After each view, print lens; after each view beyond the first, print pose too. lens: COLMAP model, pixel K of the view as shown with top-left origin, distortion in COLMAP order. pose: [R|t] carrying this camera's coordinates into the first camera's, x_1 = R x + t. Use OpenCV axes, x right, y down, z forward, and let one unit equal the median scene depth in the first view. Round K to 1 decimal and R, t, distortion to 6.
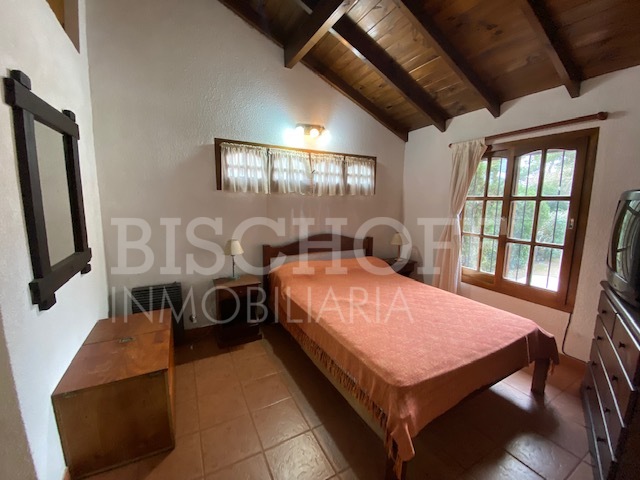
lens RADIAL K [[260.9, 0, 324.1], [0, 260.9, 237.2], [0, 0, 1]] dist [0.001920, -0.014965]
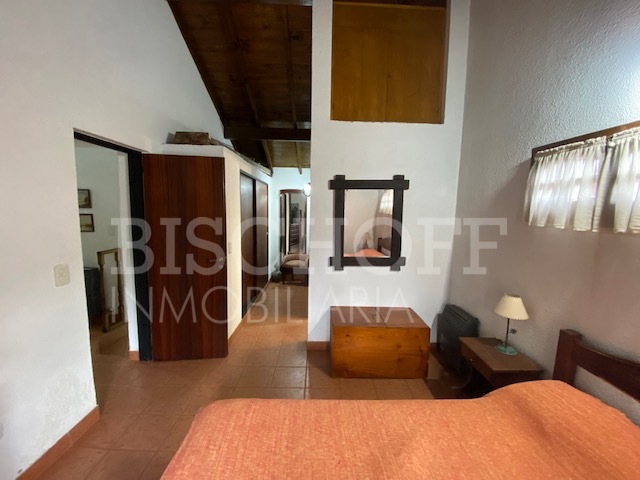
lens RADIAL K [[256.7, 0, 320.0], [0, 256.7, 237.6], [0, 0, 1]] dist [0.020934, -0.020388]
pose [[-0.458183, 0.073767, -0.885792, 0.471985], [-0.144971, 0.977005, 0.156351, -0.167293], [0.876956, 0.200051, -0.436953, 0.829863]]
